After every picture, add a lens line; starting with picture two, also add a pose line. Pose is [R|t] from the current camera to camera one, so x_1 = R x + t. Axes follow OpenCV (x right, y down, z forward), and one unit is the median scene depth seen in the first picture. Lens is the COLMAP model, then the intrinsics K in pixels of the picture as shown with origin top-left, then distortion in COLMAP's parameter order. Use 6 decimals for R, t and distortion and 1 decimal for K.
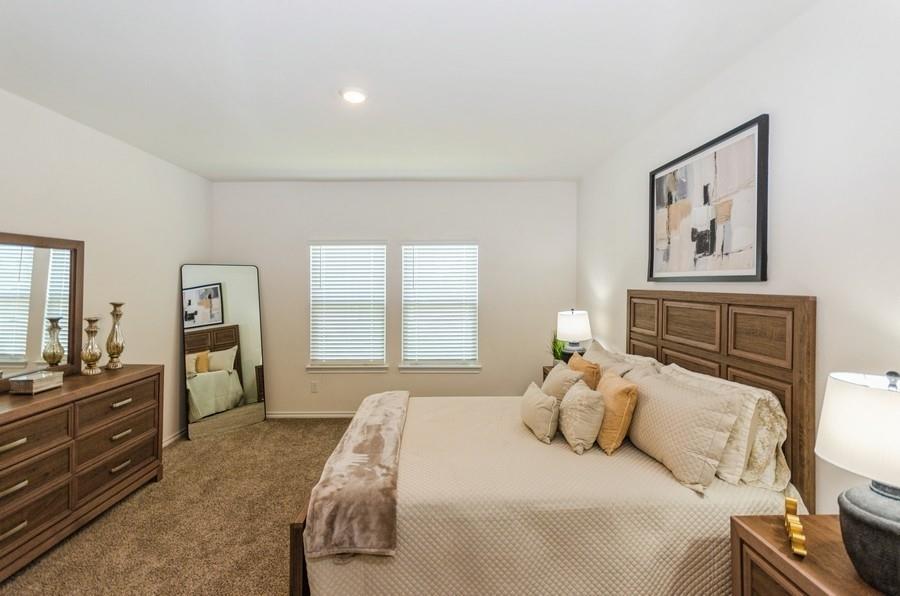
lens RADIAL K [[416.1, 0, 439.7], [0, 416.1, 282.6], [0, 0, 1]] dist [0.006167, 0.003052]
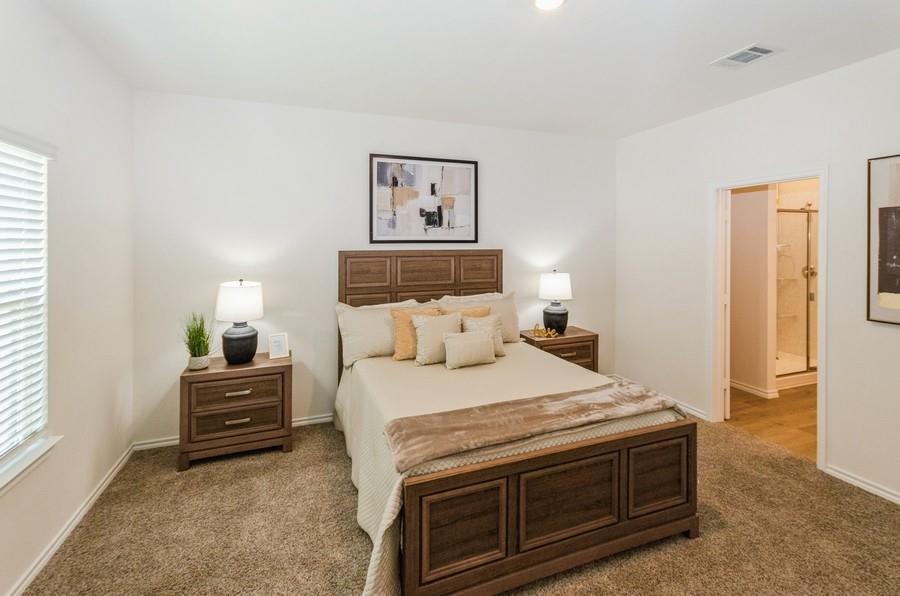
lens RADIAL K [[416.1, 0, 452.6], [0, 416.1, 253.6], [0, 0, 1]] dist [0.006167, 0.003052]
pose [[-0.340958, -0.021342, 0.939836, -0.866245], [0.006668, 0.999662, 0.025120, -0.002795], [-0.940055, 0.014832, -0.340700, 1.426333]]
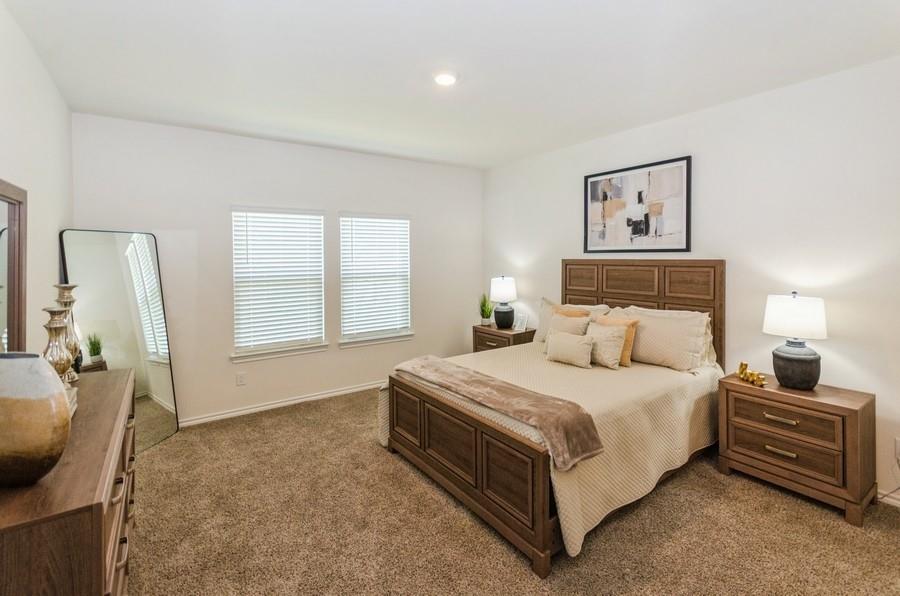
lens RADIAL K [[416.1, 0, 454.4], [0, 416.1, 261.5], [0, 0, 1]] dist [0.006167, 0.003052]
pose [[0.821503, -0.011569, 0.570086, -0.805454], [0.006453, 0.999919, 0.010992, 0.009252], [-0.570167, -0.005351, 0.821511, 0.104325]]
